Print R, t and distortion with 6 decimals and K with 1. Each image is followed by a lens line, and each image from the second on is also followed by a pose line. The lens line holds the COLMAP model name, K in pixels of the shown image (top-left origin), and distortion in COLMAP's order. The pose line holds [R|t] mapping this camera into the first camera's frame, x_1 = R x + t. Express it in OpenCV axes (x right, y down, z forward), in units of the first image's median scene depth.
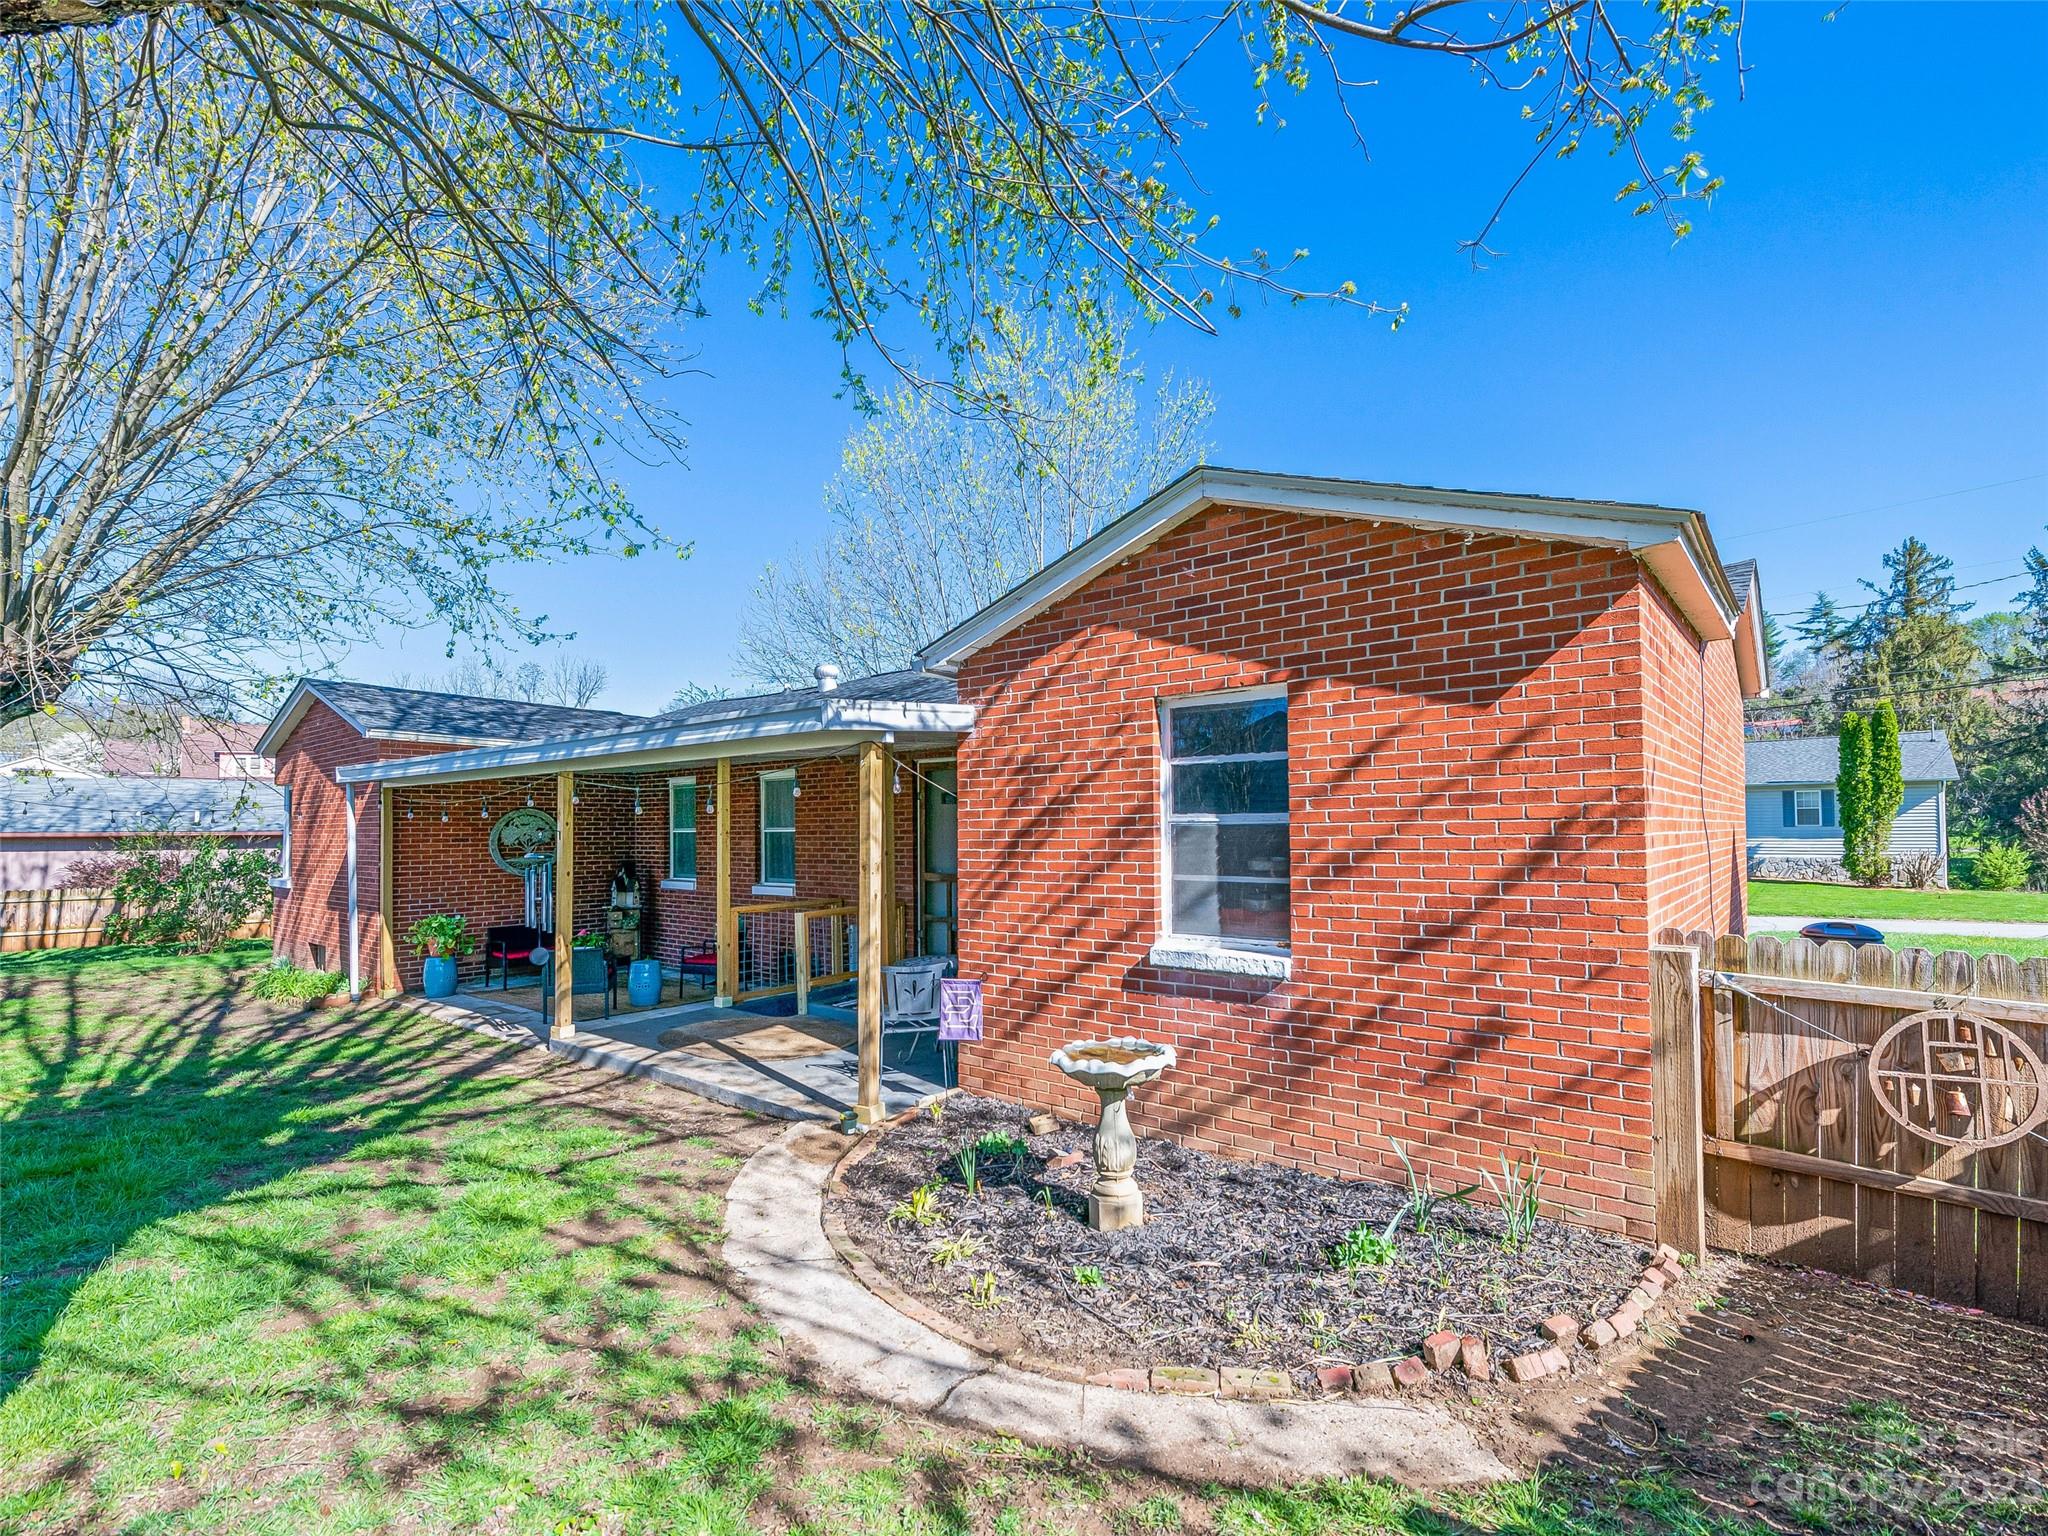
lens RADIAL K [[933.3, 0, 1024.0], [0, 933.3, 768.0], [0, 0, 1]] dist [-0.001249, -0.000318]
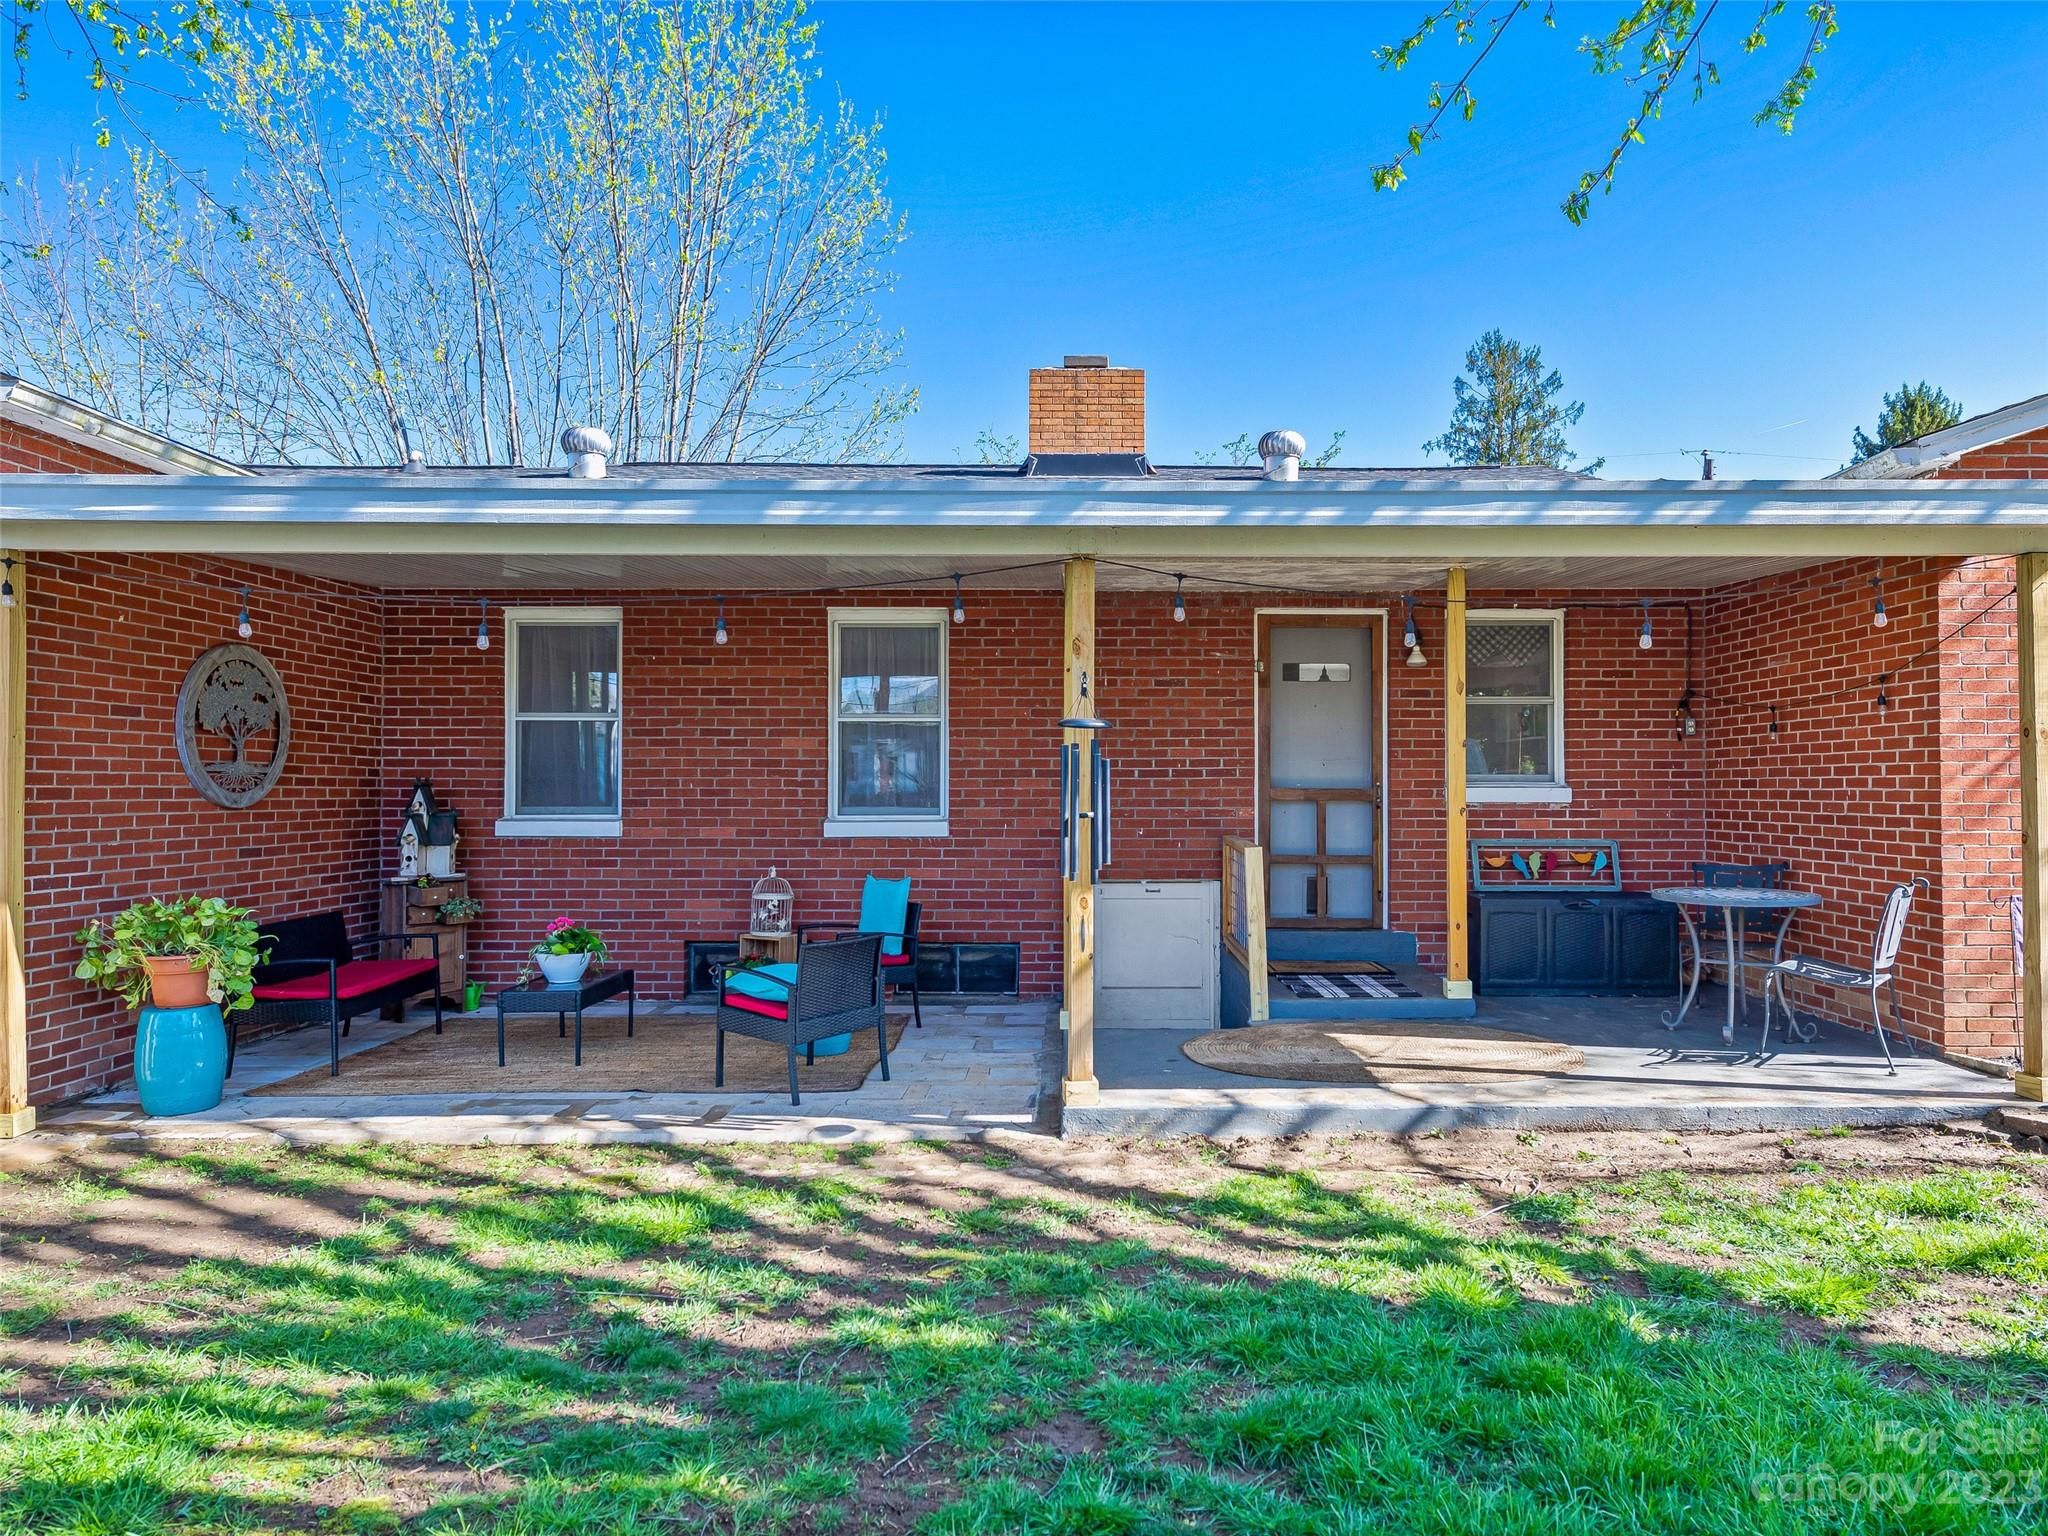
lens RADIAL K [[1245.0, 0, 1024.0], [0, 1245.0, 768.0], [0, 0, 1]] dist [-0.084413, -0.000414]
pose [[0.734289, 0.021489, 0.678497, -0.647149], [-0.050101, 0.998488, 0.022598, 0.070332], [-0.676986, -0.050587, 0.734255, 0.385369]]
